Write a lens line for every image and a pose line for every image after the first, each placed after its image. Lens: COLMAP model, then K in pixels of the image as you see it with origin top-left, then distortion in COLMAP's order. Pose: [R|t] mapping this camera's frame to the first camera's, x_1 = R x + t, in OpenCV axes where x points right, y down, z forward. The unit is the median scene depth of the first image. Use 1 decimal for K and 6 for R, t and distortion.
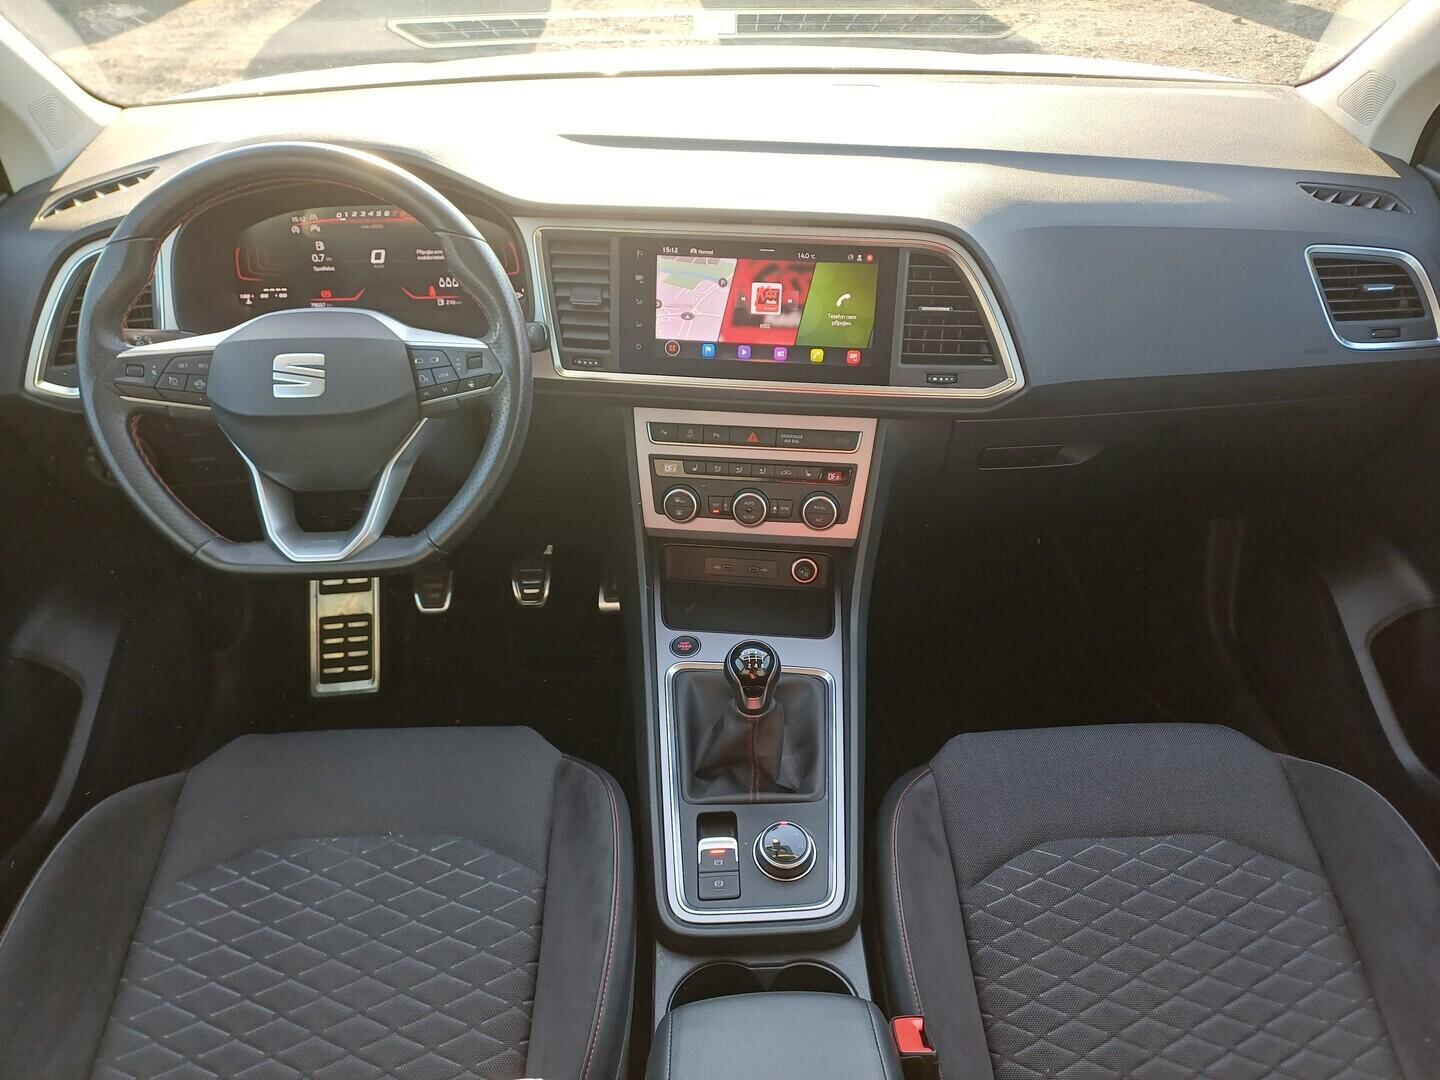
lens RADIAL K [[1058.9, 0, 768.0], [0, 1058.9, 548.4], [0, 0, 1]] dist [0.059661, -0.054461]
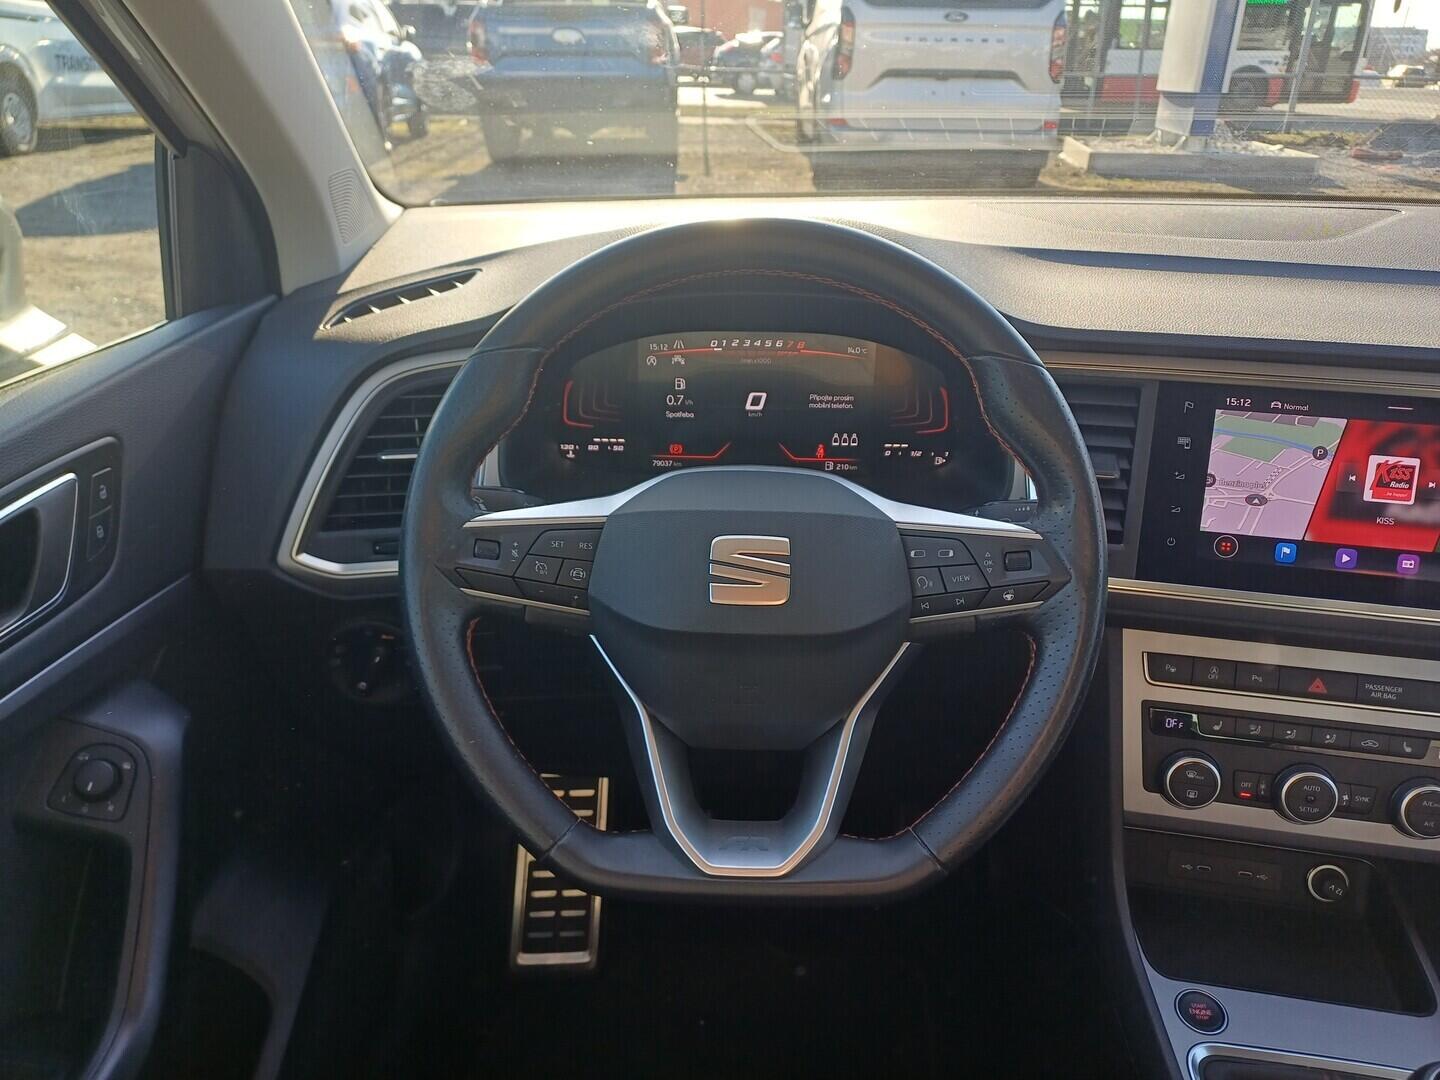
lens RADIAL K [[1058.9, 0, 756.2], [0, 1058.9, 570.0], [0, 0, 1]] dist [0.059661, -0.054461]
pose [[0.996937, 0.051373, -0.058974, -0.341629], [-0.059470, 0.987649, -0.144957, -0.062399], [0.050799, 0.148020, 0.987679, 0.339481]]
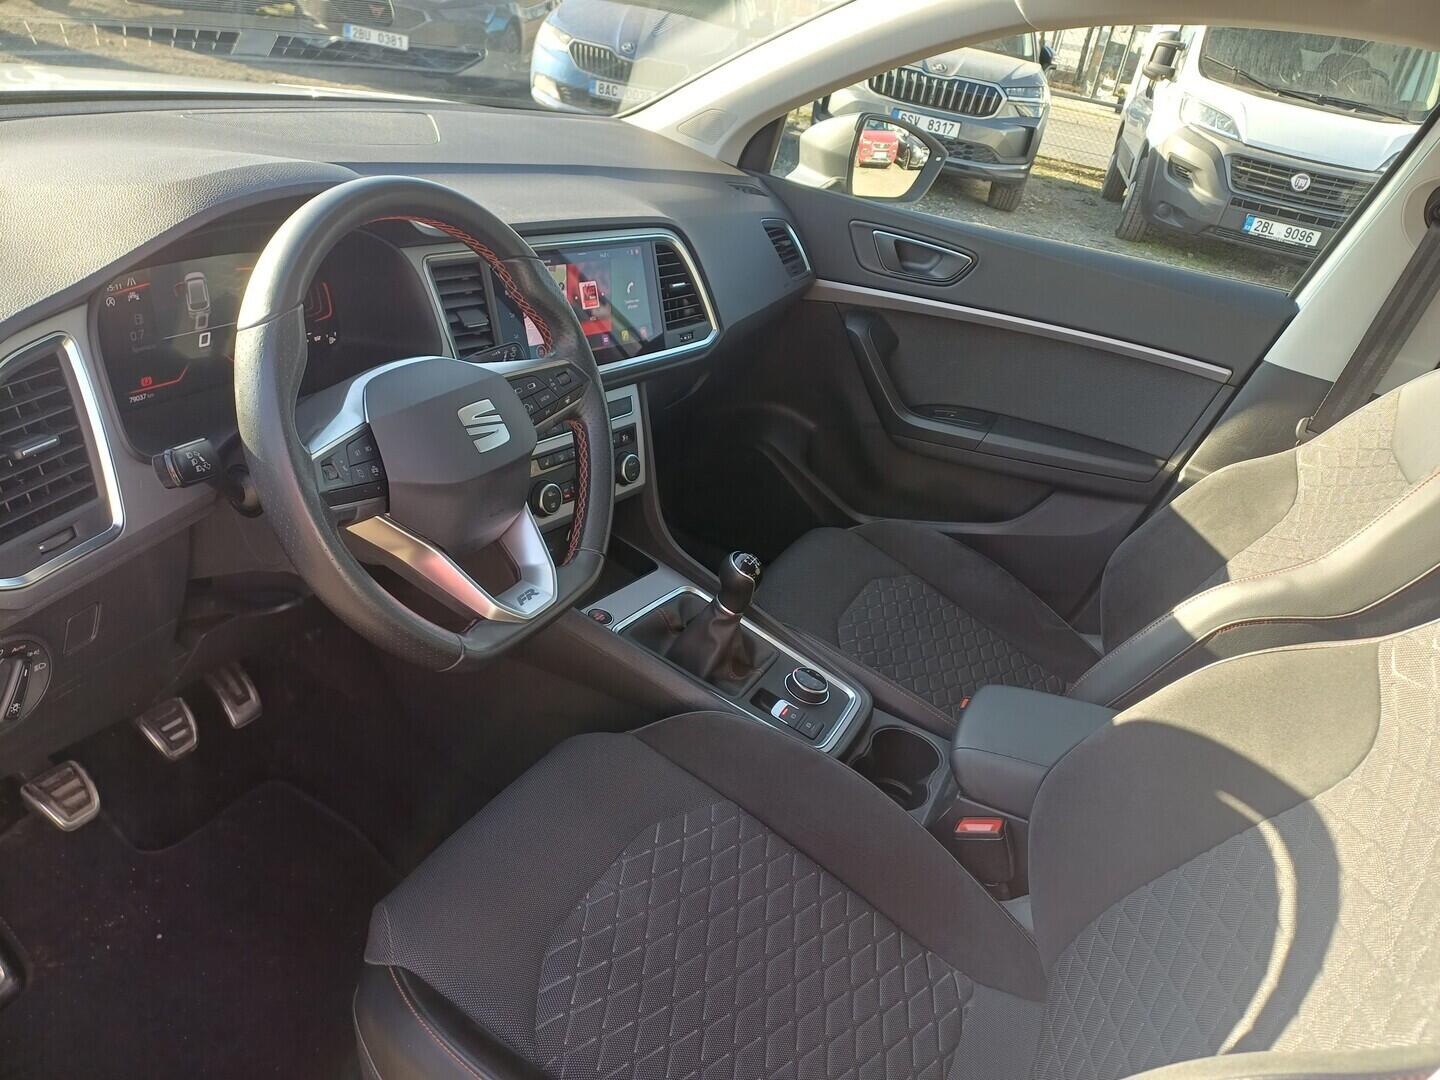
lens RADIAL K [[1058.9, 0, 728.5], [0, 1058.9, 542.2], [0, 0, 1]] dist [0.059661, -0.054461]
pose [[0.459389, -0.325143, 0.826585, -0.970173], [0.344655, 0.922932, 0.171494, -0.131475], [-0.818642, 0.206104, 0.536047, 0.304086]]
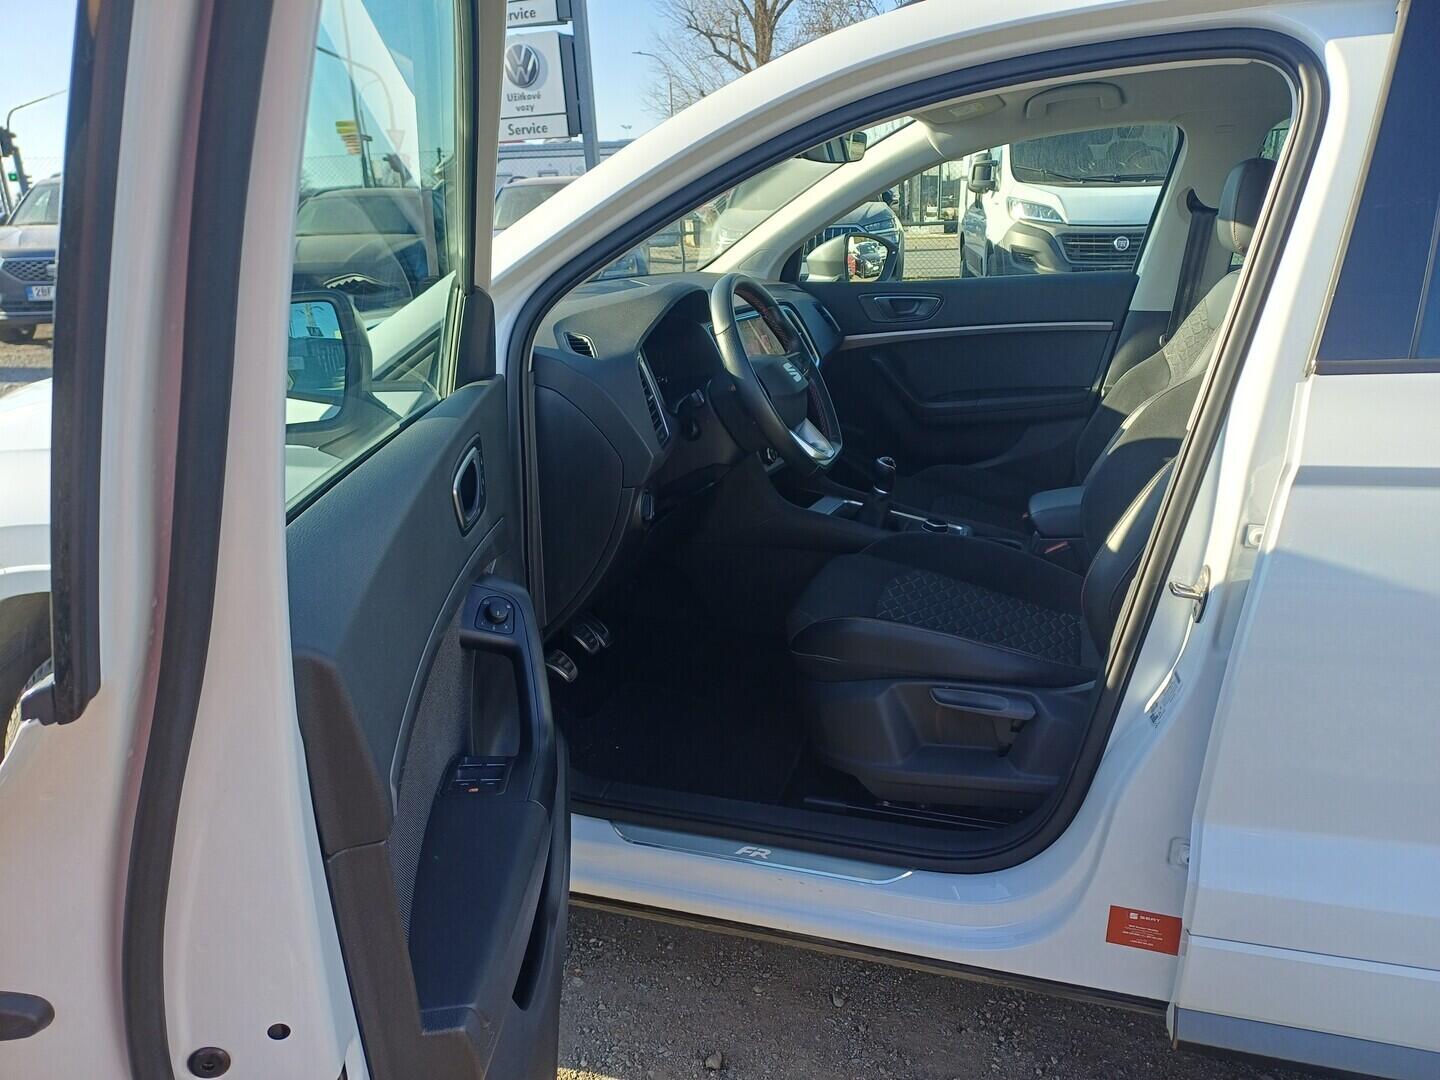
lens RADIAL K [[1058.9, 0, 730.7], [0, 1058.9, 543.9], [0, 0, 1]] dist [0.059661, -0.054461]
pose [[0.332252, -0.288522, 0.897978, -1.841678], [0.553044, 0.830818, 0.062317, -0.080242], [-0.764036, 0.475916, 0.435606, 0.320836]]
